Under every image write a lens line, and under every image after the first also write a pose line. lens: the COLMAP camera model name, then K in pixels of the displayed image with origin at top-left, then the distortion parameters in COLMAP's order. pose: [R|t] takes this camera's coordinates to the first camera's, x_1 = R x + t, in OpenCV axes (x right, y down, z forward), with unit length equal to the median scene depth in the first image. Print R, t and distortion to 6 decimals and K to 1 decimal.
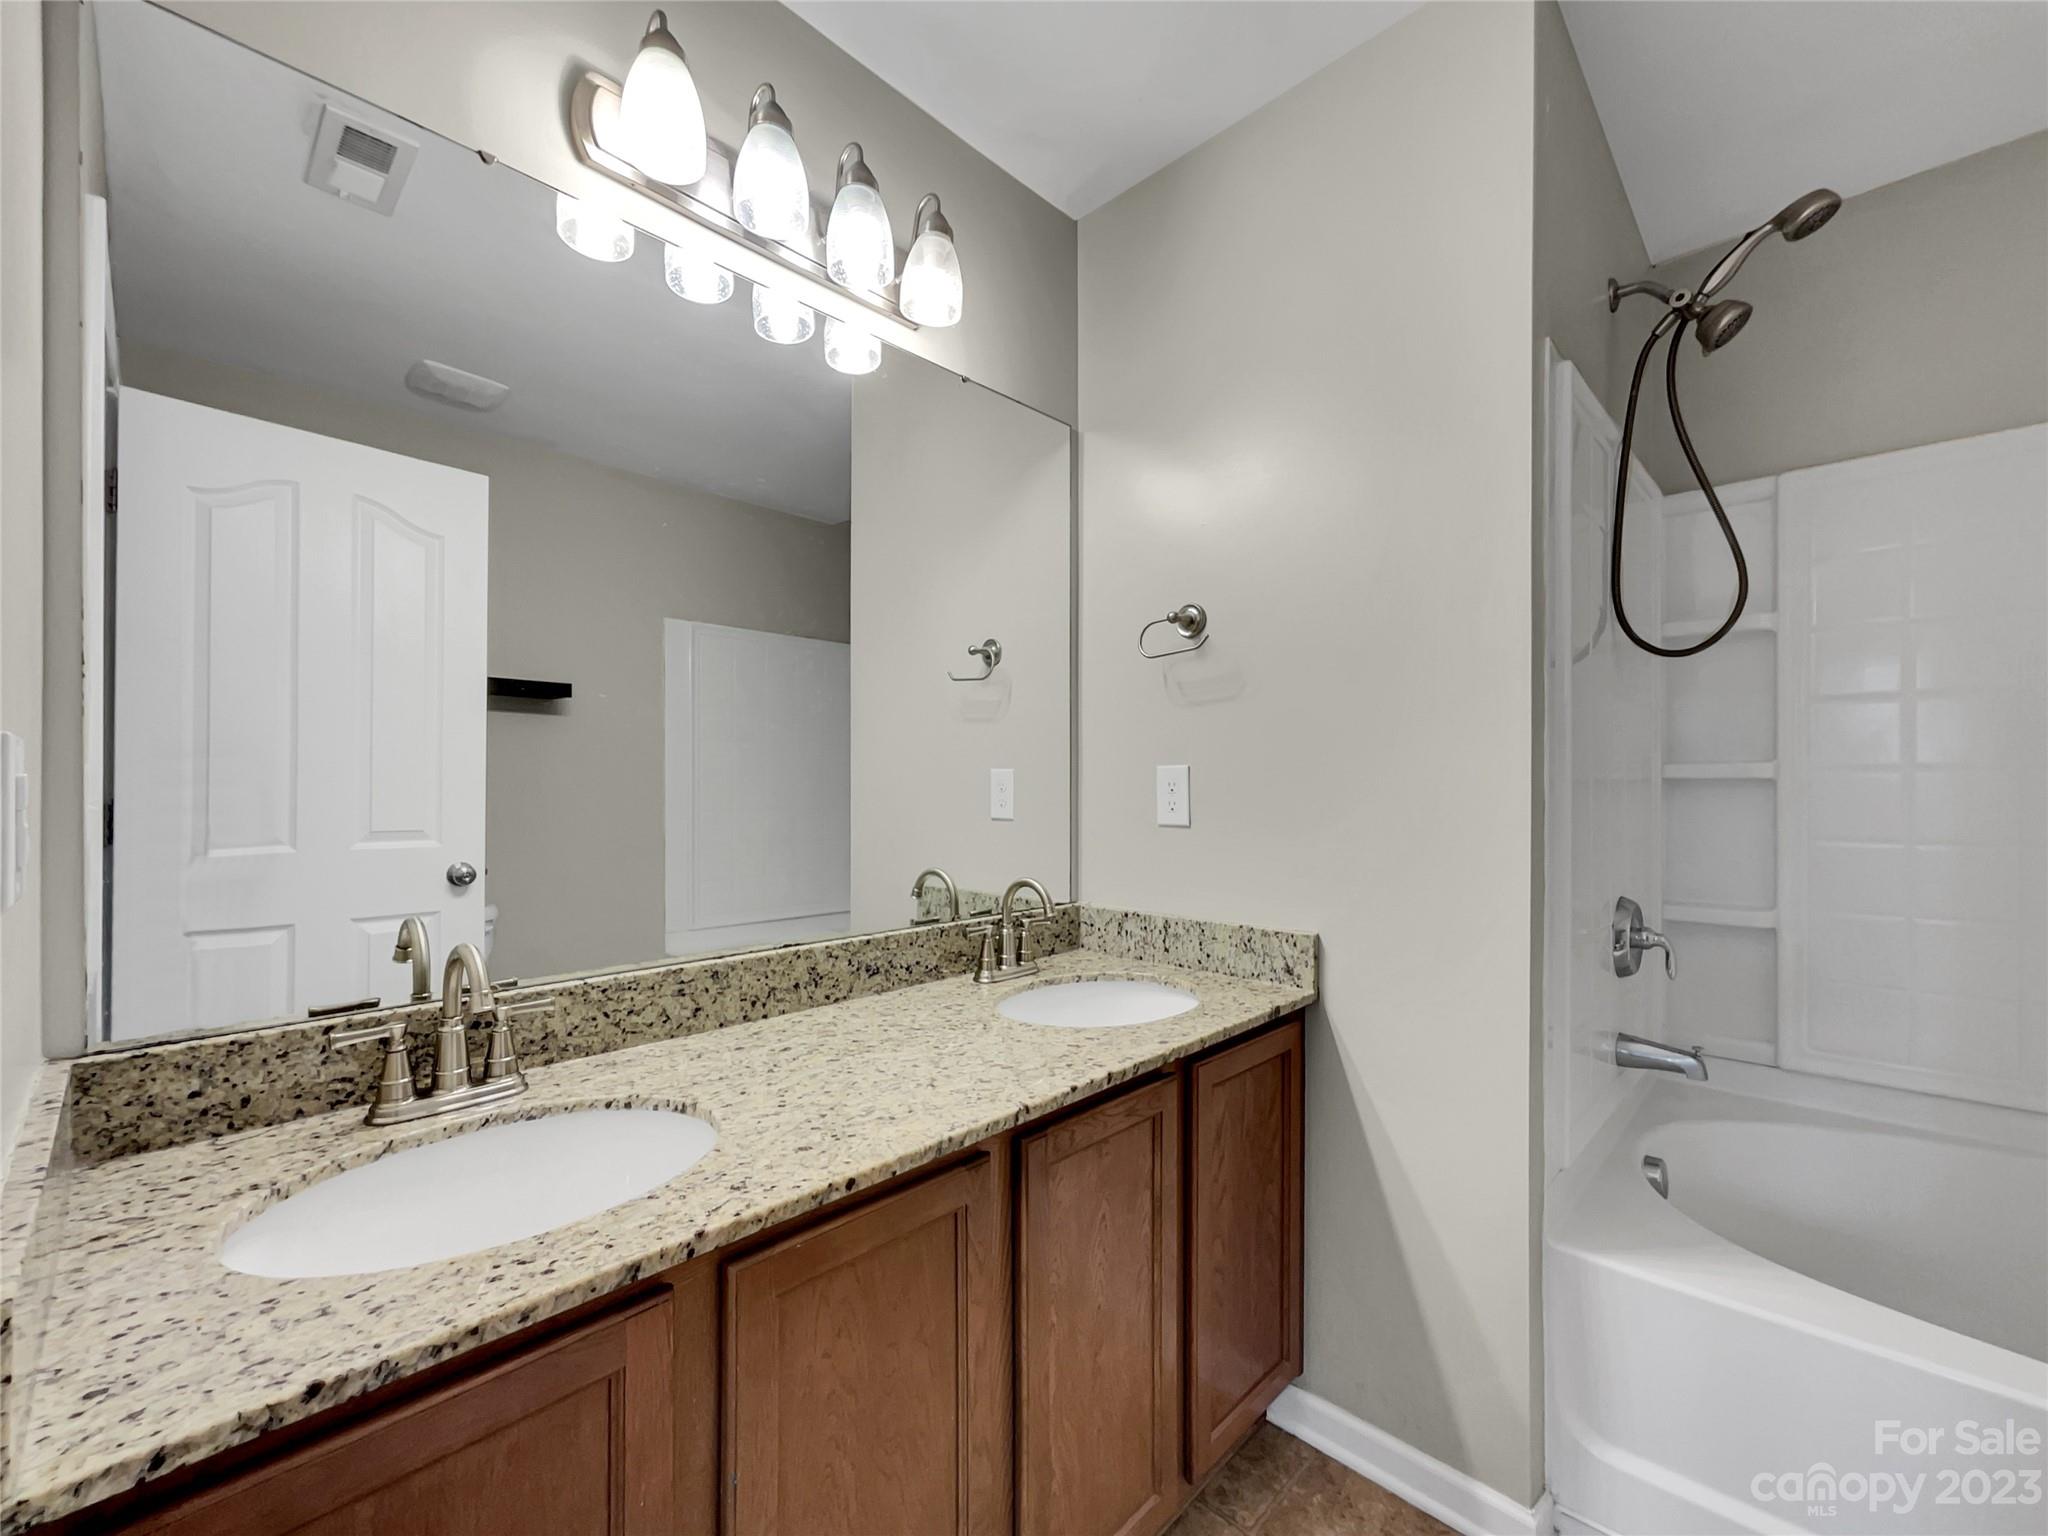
lens RADIAL K [[835.6, 0, 1020.3], [0, 835.6, 791.1], [0, 0, 1]] dist [0.001783, 0.003769]
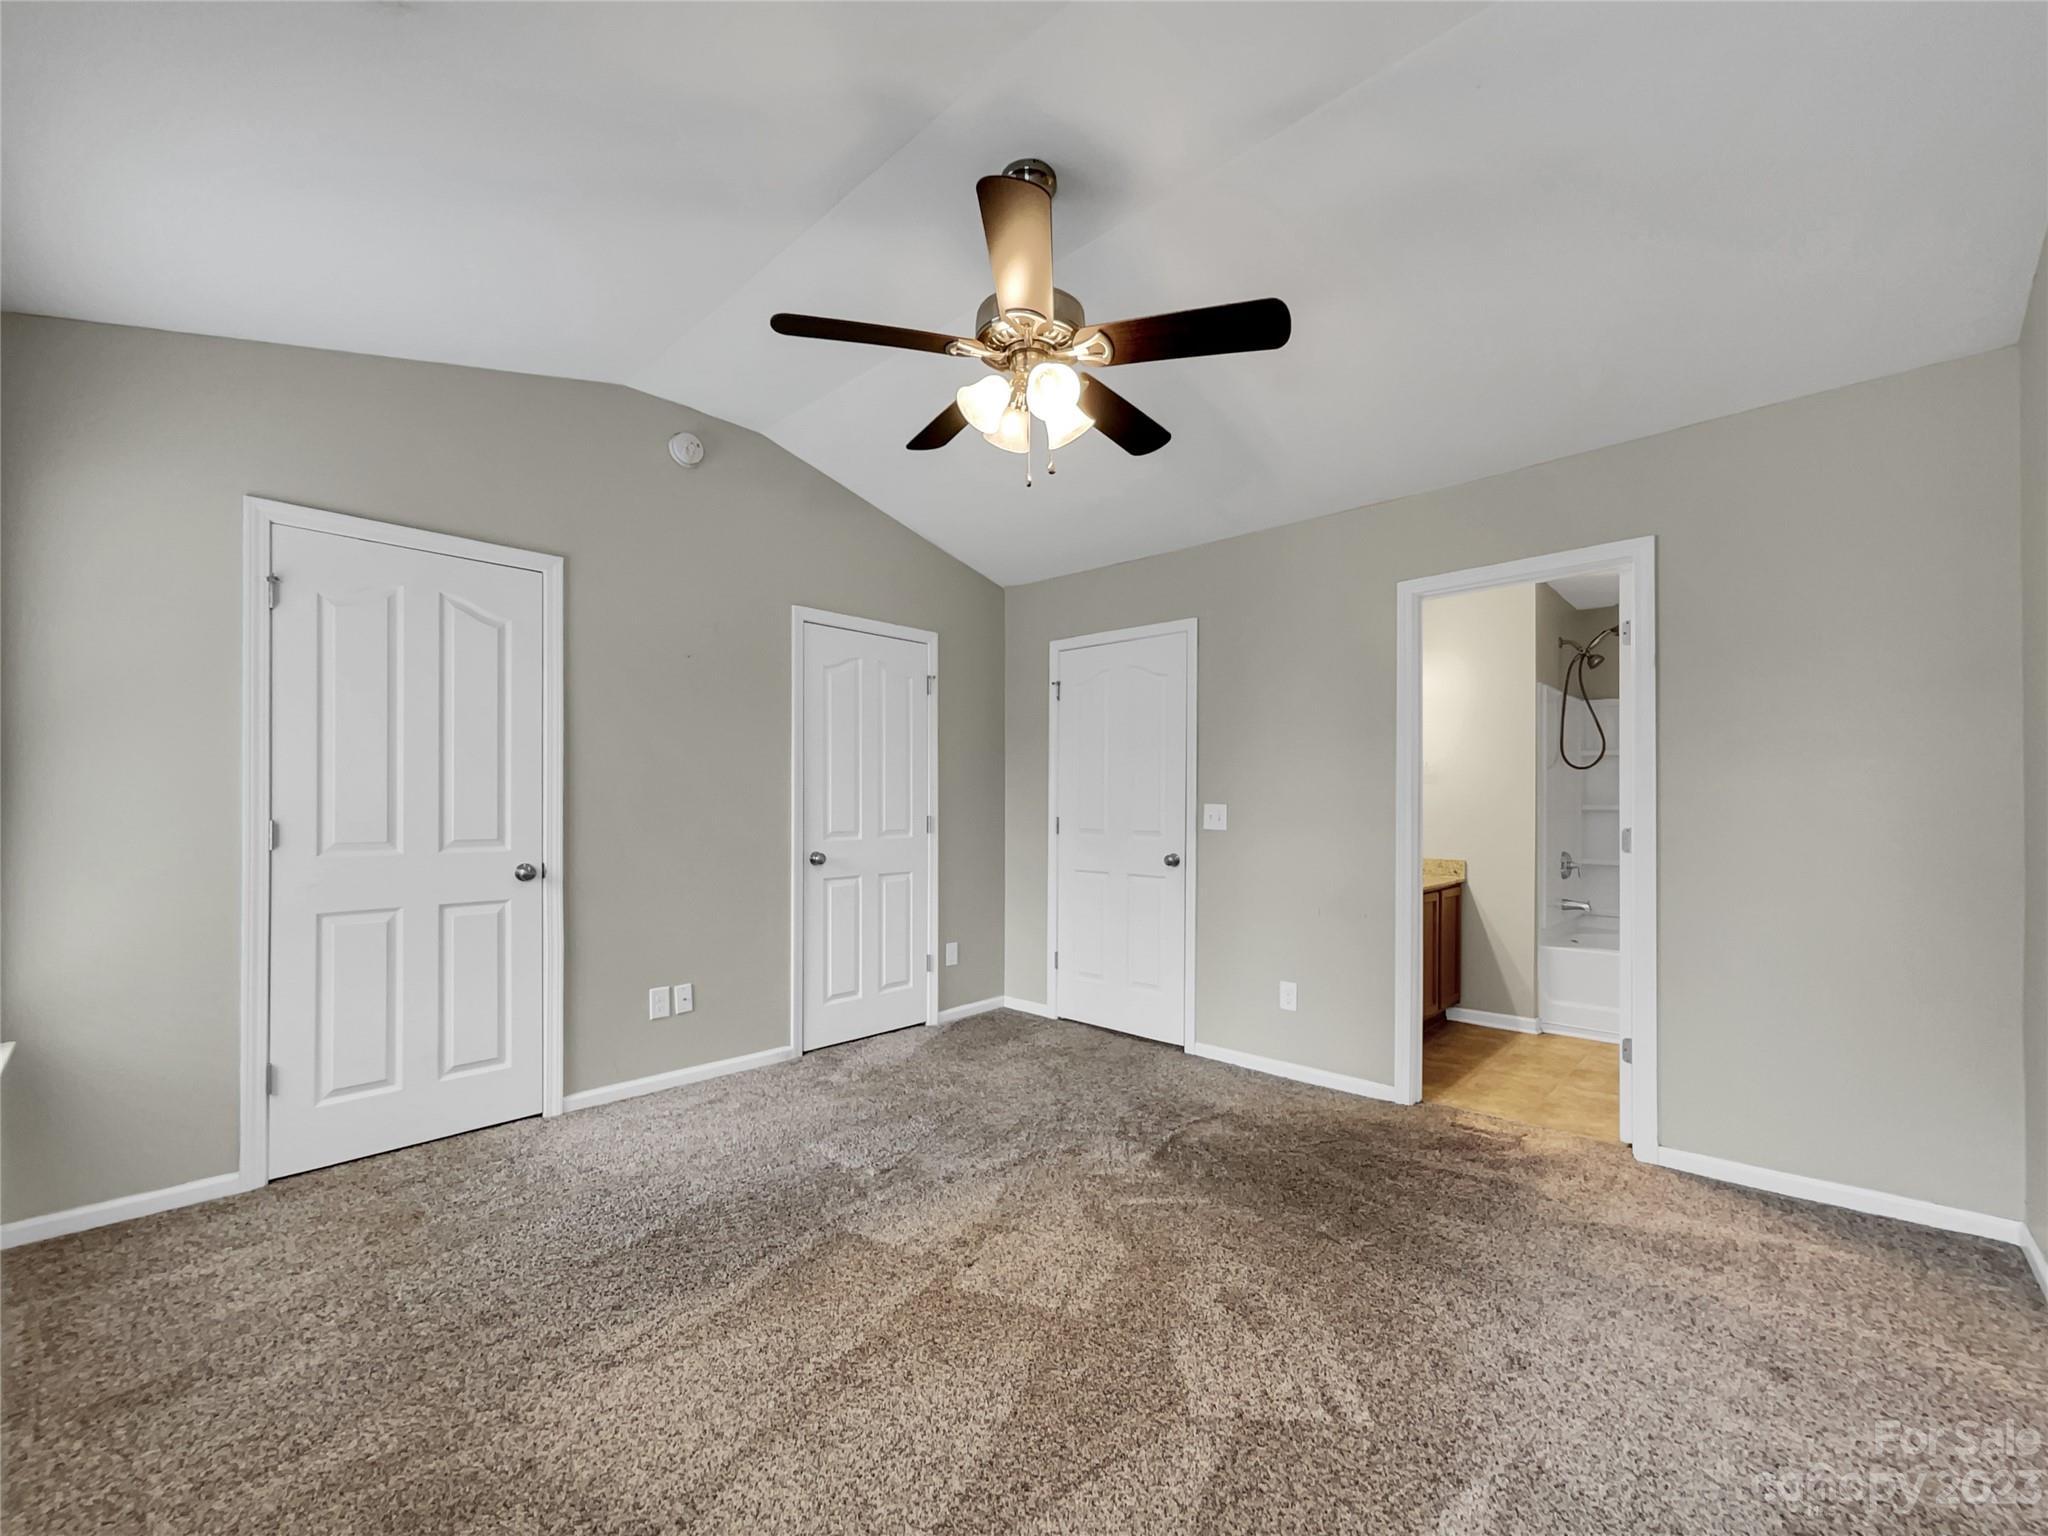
lens RADIAL K [[835.6, 0, 1020.3], [0, 835.6, 791.1], [0, 0, 1]] dist [0.001783, 0.003769]
pose [[0.999723, 0.011735, 0.020404, -1.253934], [-0.011359, 0.999765, -0.018438, -0.007705], [-0.020615, 0.018202, 0.999622, -1.905357]]
